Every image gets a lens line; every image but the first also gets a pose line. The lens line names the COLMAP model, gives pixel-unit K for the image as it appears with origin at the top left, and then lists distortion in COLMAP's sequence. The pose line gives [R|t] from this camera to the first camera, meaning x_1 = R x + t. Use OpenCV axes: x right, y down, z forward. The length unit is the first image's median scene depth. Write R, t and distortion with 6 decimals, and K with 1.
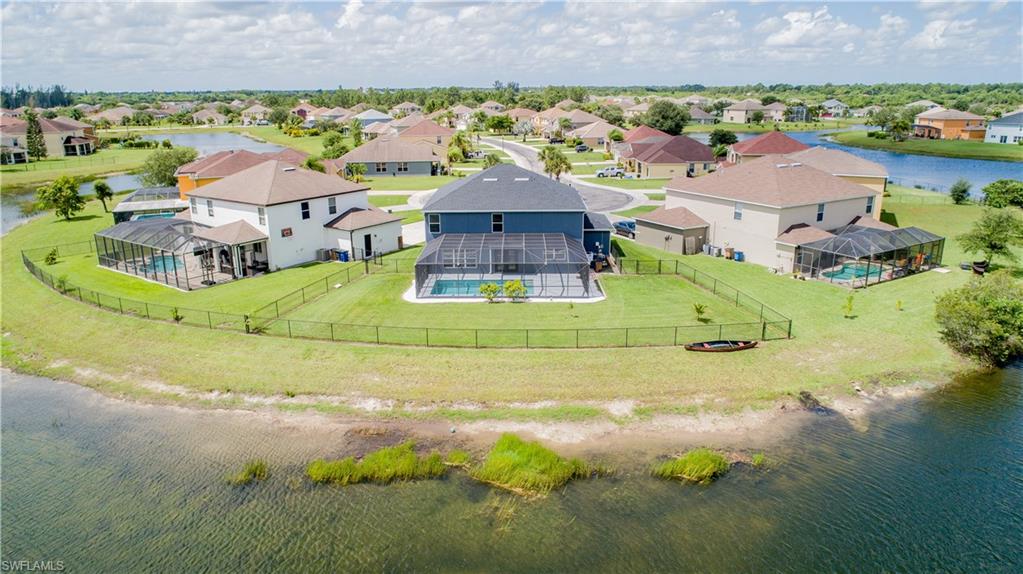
lens RADIAL K [[685.6, 0, 511.2], [0, 685.6, 289.1], [0, 0, 1]] dist [-0.022272, 0.009725]
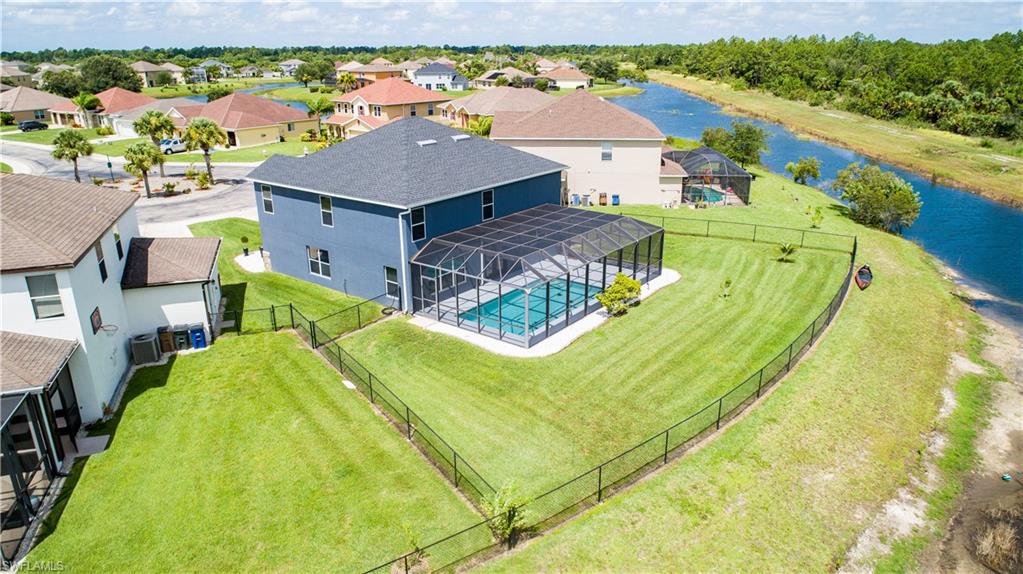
lens RADIAL K [[685.6, 0, 515.3], [0, 685.6, 284.4], [0, 0, 1]] dist [-0.022272, 0.009725]
pose [[0.597878, -0.256851, 0.759322, -0.515526], [0.226044, 0.962852, 0.147715, -0.114292], [-0.769055, 0.083325, 0.633728, 0.577608]]
